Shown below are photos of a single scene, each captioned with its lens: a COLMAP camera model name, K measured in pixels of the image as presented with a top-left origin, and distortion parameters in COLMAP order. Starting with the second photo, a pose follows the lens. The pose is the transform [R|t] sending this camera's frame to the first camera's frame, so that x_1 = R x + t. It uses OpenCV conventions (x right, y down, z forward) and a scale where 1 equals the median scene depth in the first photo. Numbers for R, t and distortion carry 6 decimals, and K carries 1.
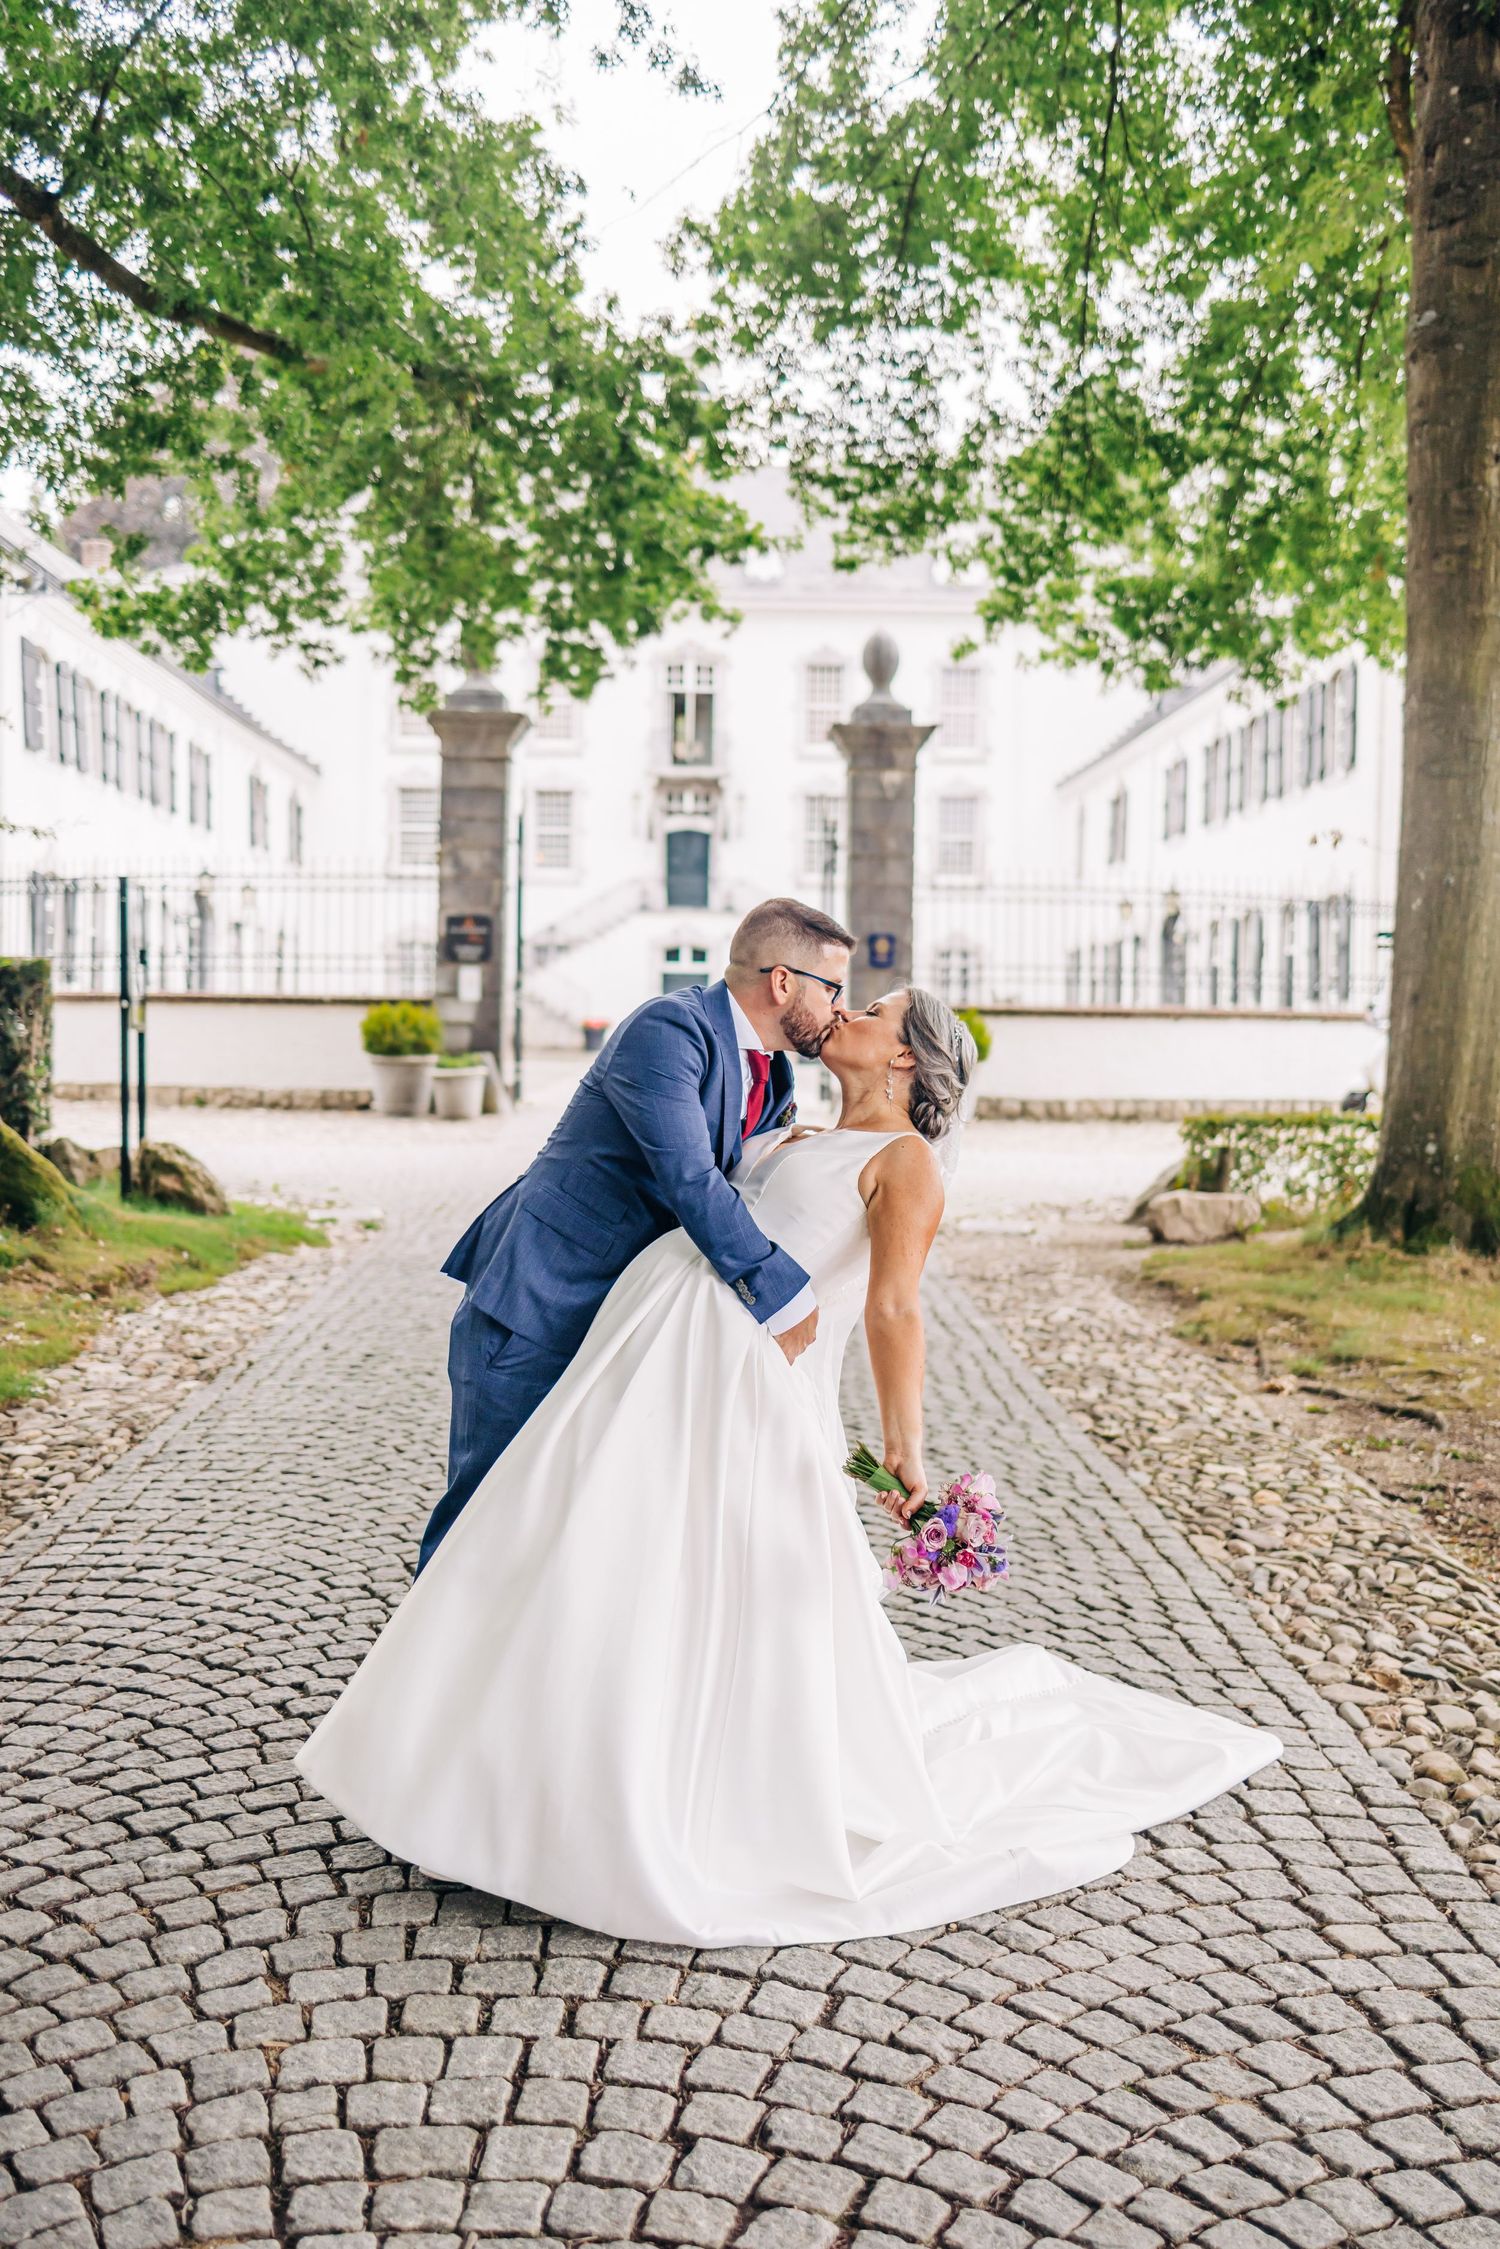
lens RADIAL K [[2247.7, 0, 750.0], [0, 2247.7, 1124.5], [0, 0, 1]] dist [0.075373, 0.007392]
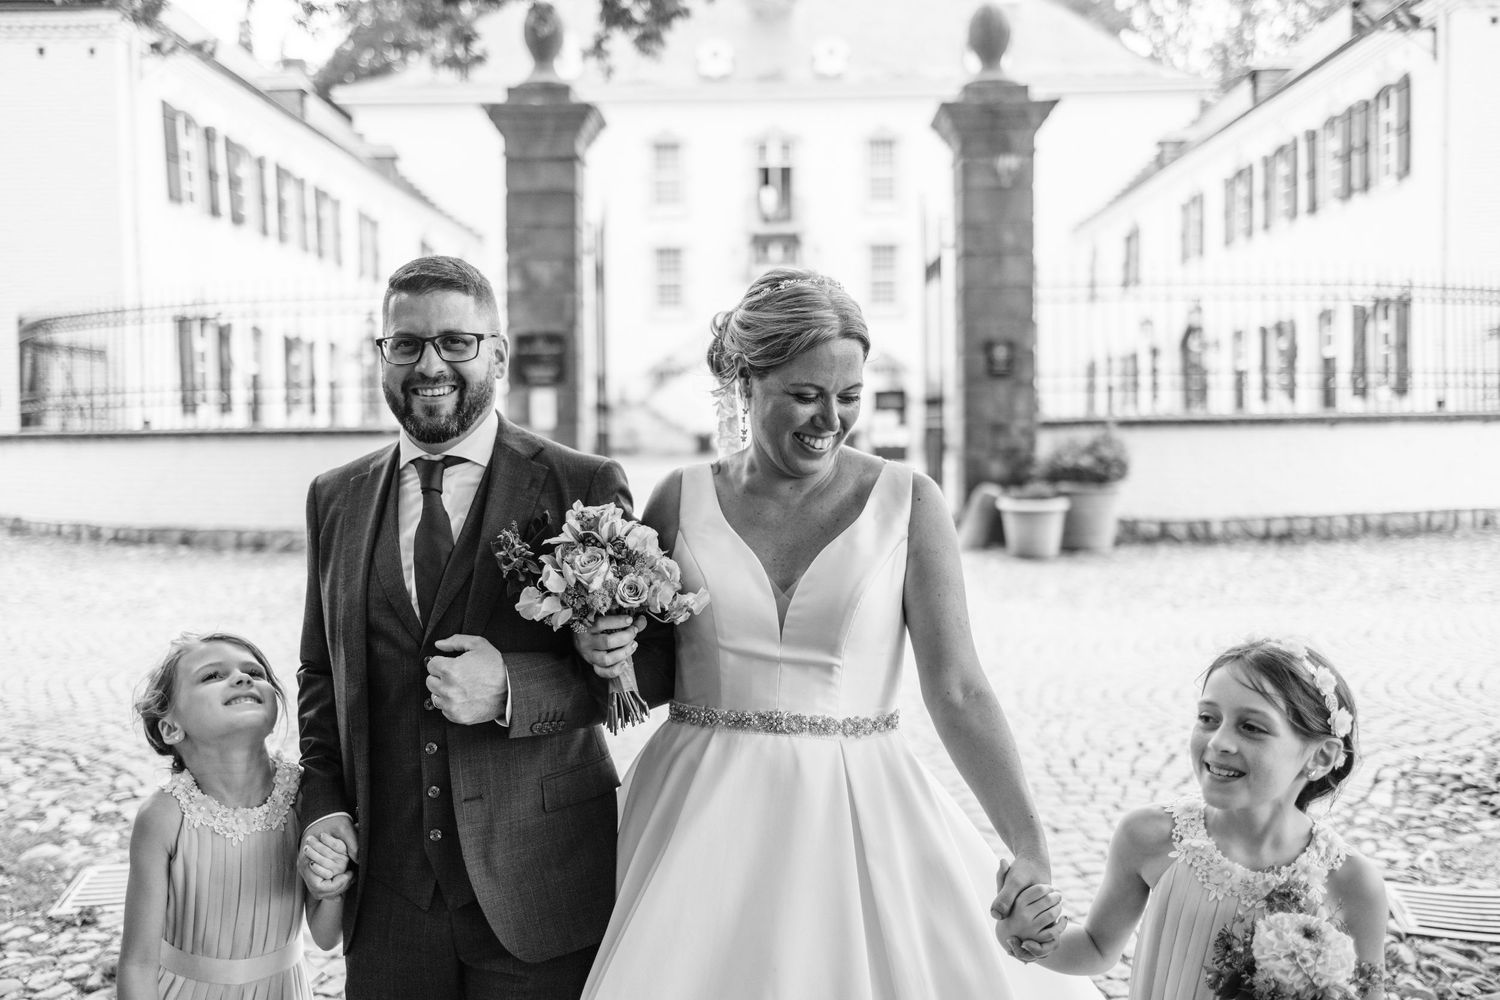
lens RADIAL K [[1499.1, 0, 750.0], [0, 1499.1, 500.0], [0, 0, 1]] dist [0.075373, 0.007392]
pose [[0.998576, -0.025546, -0.046826, -0.013631], [0.025820, 0.999653, 0.005251, -0.026498], [0.046676, -0.006452, 0.998889, 0.395510]]
